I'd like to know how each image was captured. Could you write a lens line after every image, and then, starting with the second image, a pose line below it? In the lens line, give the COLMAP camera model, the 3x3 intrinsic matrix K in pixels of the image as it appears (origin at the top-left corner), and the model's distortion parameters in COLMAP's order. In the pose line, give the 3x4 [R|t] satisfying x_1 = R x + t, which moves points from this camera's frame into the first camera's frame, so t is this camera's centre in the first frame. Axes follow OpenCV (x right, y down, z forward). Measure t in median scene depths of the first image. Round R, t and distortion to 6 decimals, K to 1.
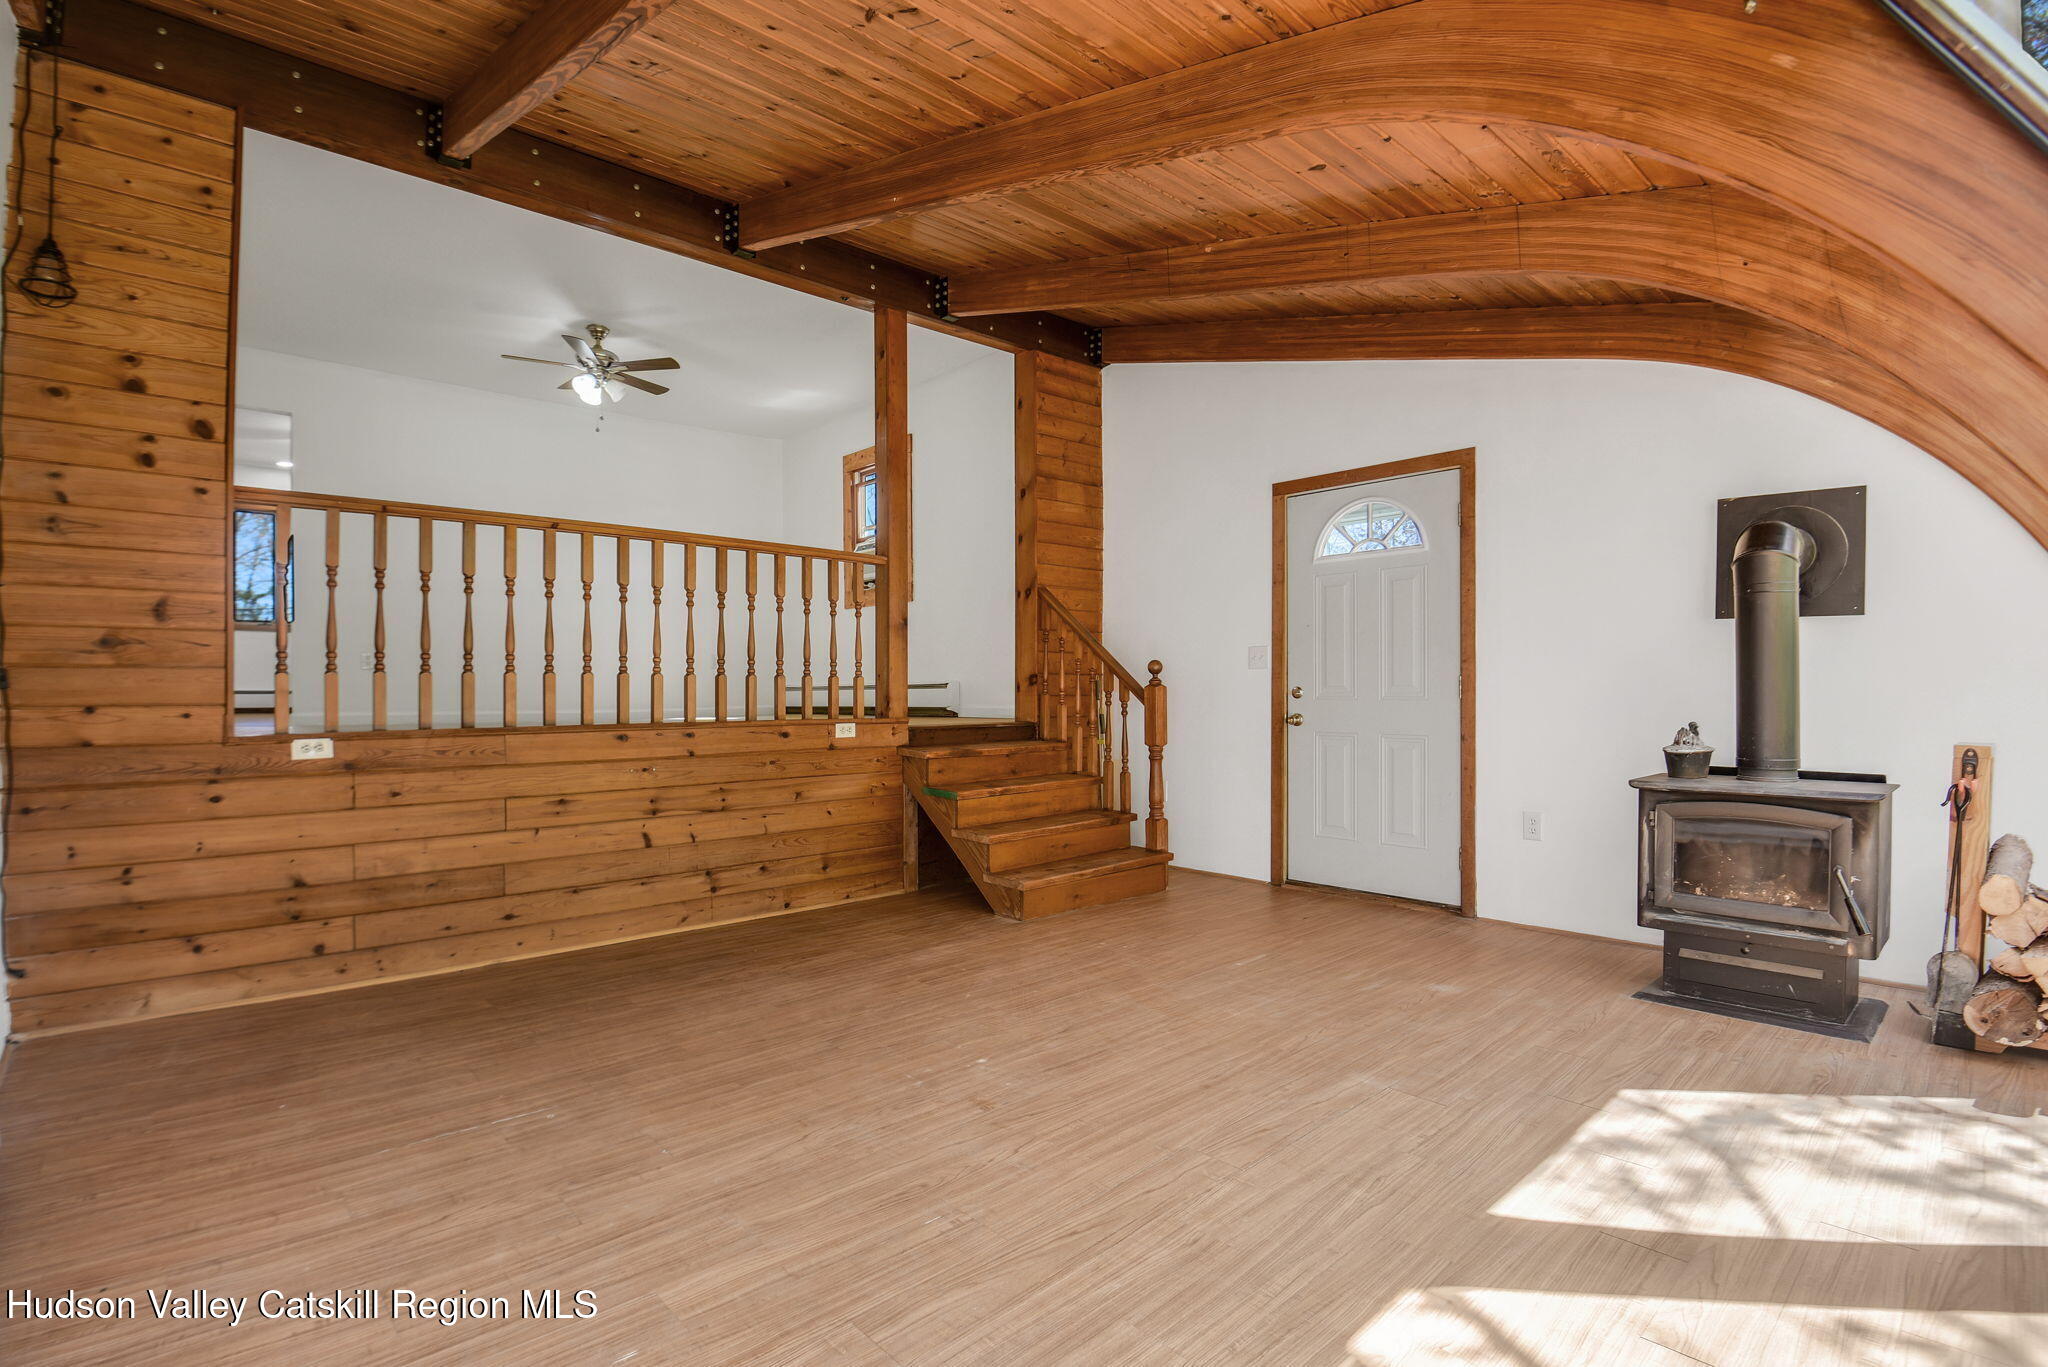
lens RADIAL K [[970.0, 0, 982.3], [0, 970.0, 685.9], [0, 0, 1]] dist [0.017896, -0.026971]
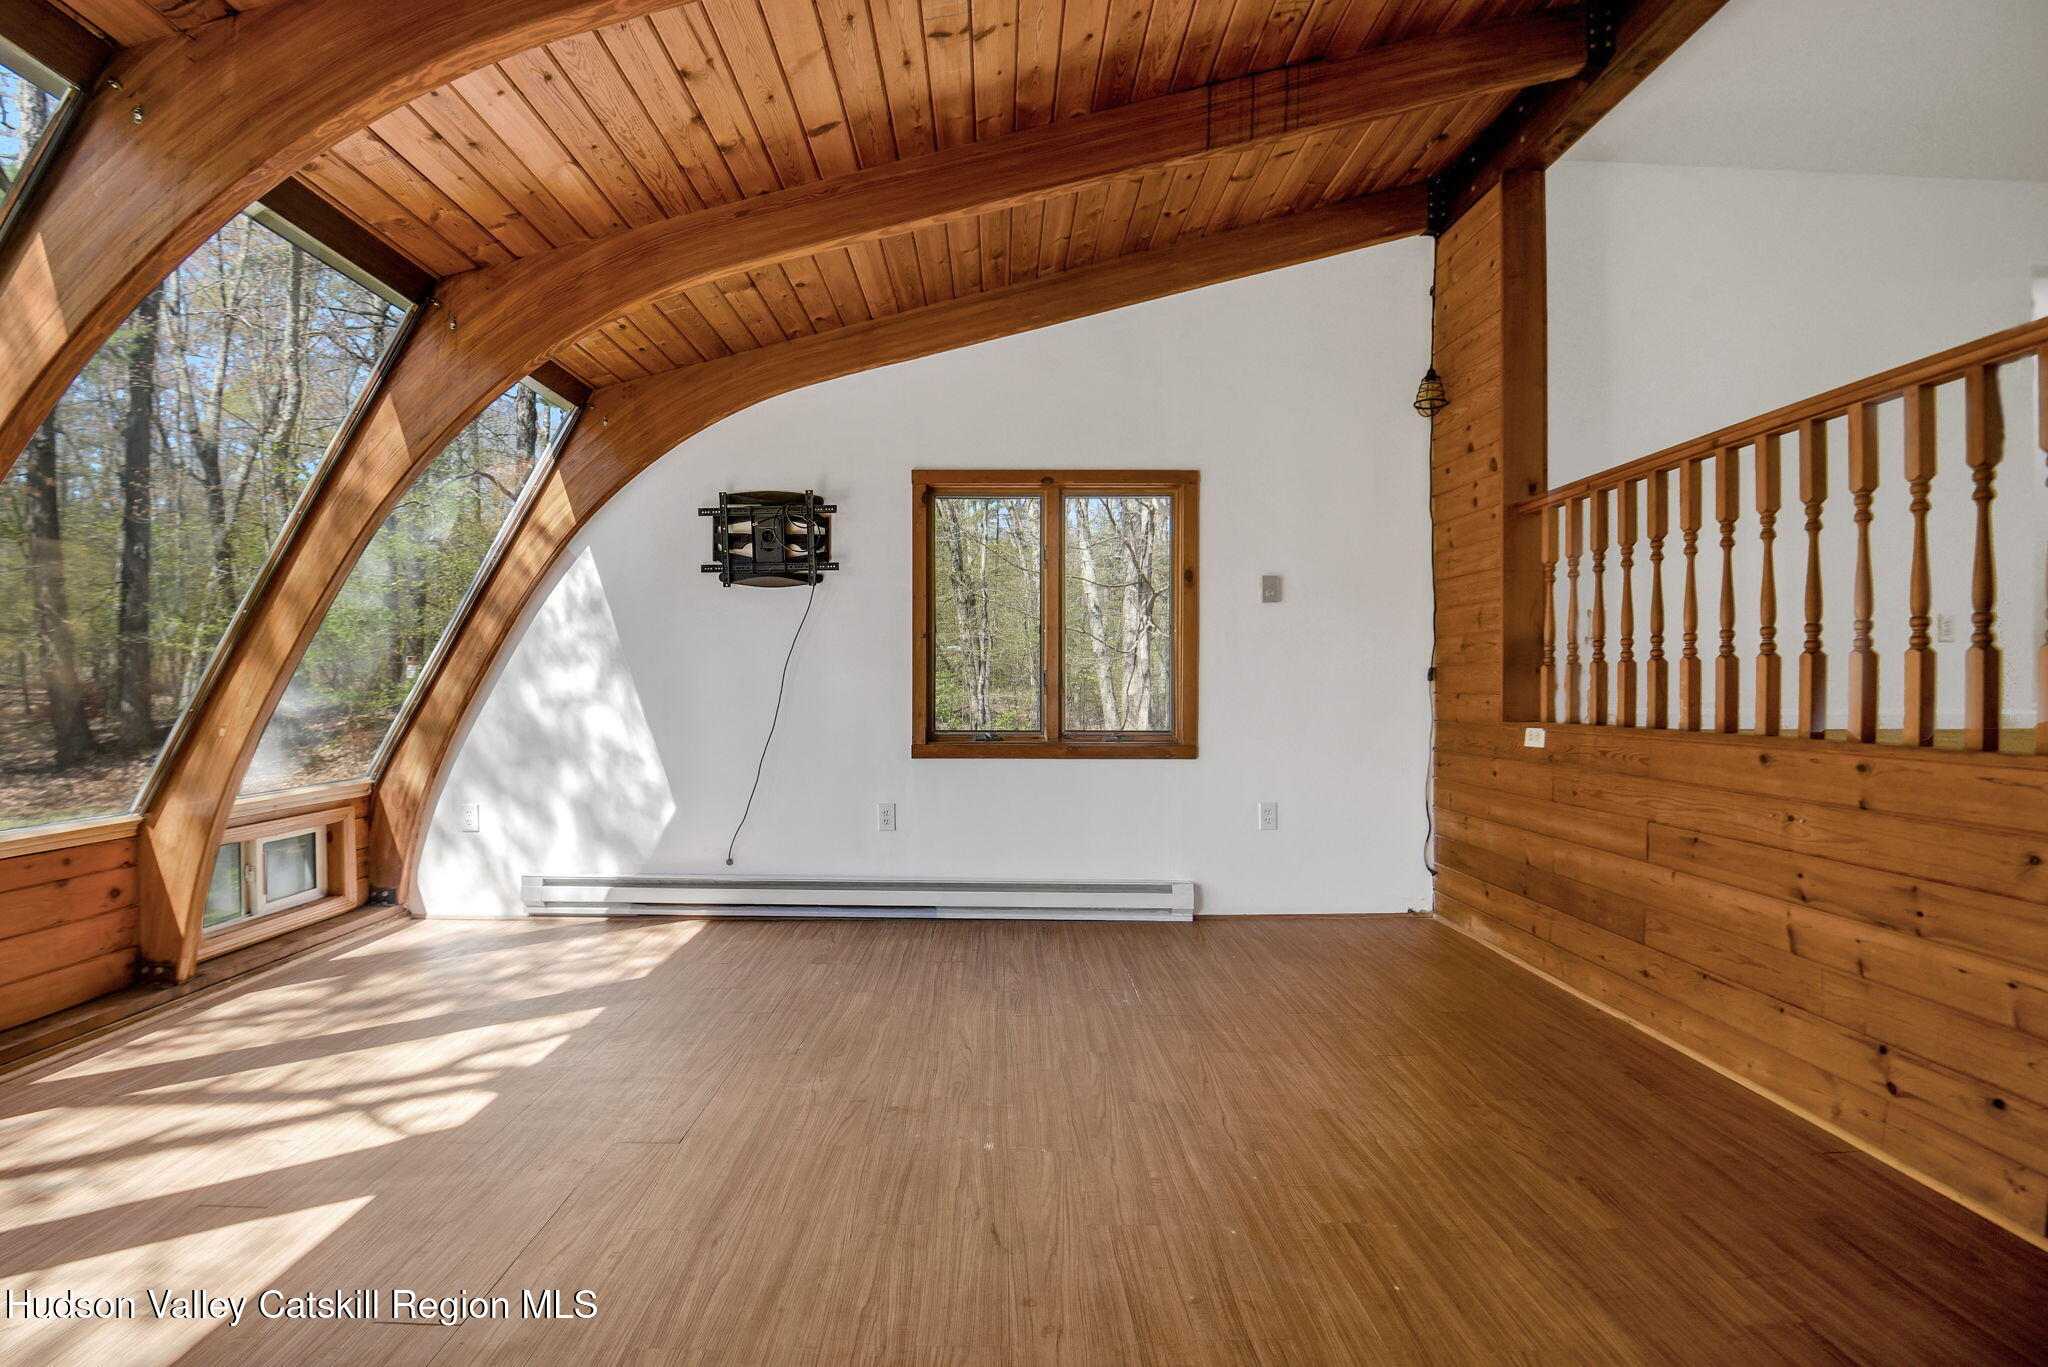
lens RADIAL K [[970.0, 0, 982.3], [0, 970.0, 685.9], [0, 0, 1]] dist [0.017896, -0.026971]
pose [[-0.667128, 0.005890, -0.744920, 0.496317], [0.009486, 0.999955, -0.000588, 0.004402], [0.744882, -0.007458, -0.667154, 1.268047]]
